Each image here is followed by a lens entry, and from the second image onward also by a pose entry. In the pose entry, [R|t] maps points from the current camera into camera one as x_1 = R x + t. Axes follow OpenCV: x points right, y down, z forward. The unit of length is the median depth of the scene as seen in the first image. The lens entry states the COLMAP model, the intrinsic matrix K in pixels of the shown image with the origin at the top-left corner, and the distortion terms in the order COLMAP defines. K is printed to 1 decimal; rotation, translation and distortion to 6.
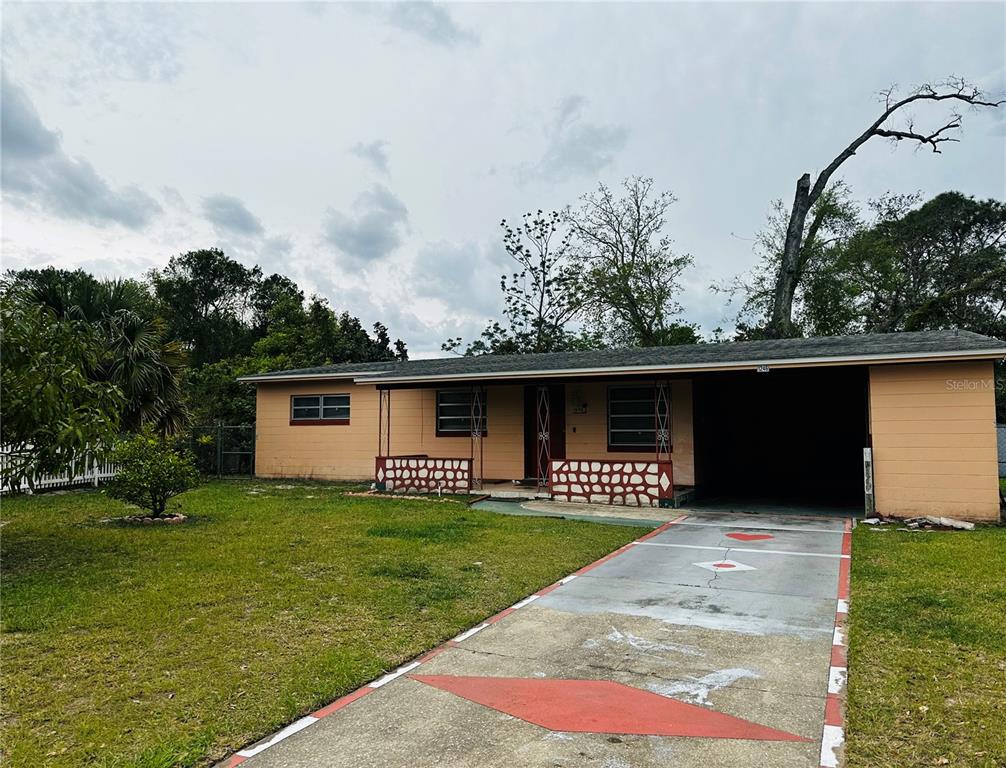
lens RADIAL K [[729.0, 0, 506.3], [0, 729.0, 385.7], [0, 0, 1]] dist [0.136384, -0.199862]
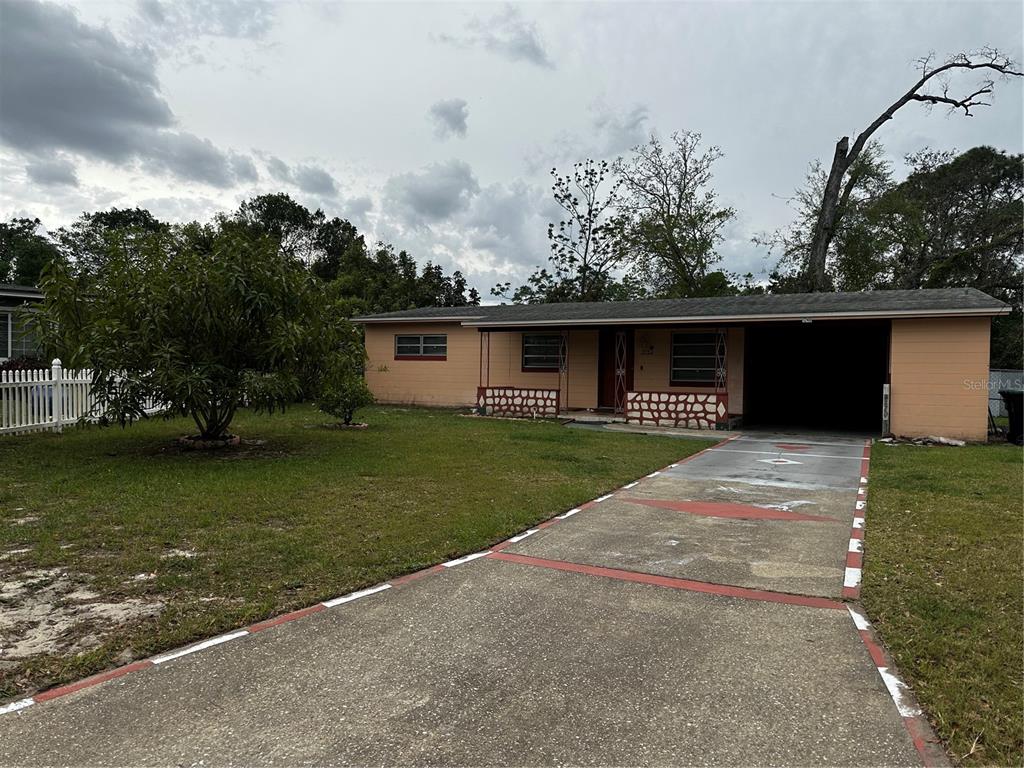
lens RADIAL K [[726.3, 0, 514.4], [0, 726.3, 387.6], [0, 0, 1]] dist [0.107331, -0.139655]
pose [[0.999690, 0.018445, -0.016733, -0.101004], [-0.016974, 0.996309, 0.084140, -0.004525], [0.018223, -0.083830, 0.996313, -0.211130]]
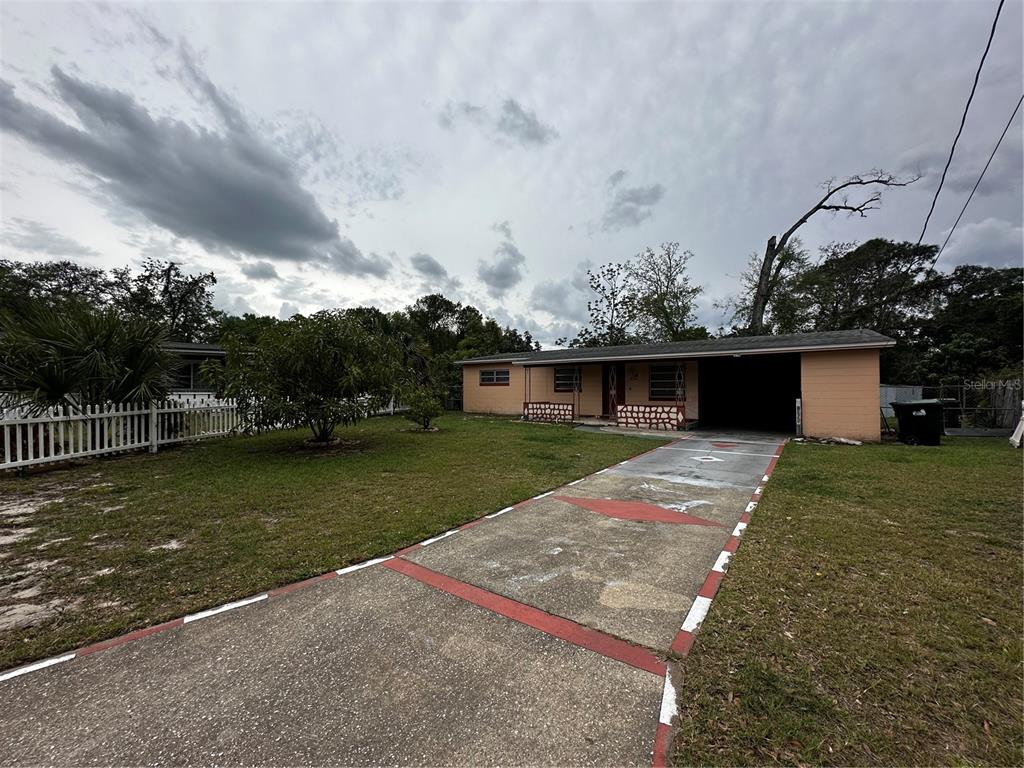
lens RADIAL K [[414.7, 0, 512.6], [0, 414.7, 382.3], [0, 0, 1]] dist [-0.002420, 0.000589]
pose [[0.982123, -0.001085, -0.188237, -0.000590], [0.009796, 0.998923, 0.045354, -0.005953], [0.187985, -0.046387, 0.981076, -0.078263]]
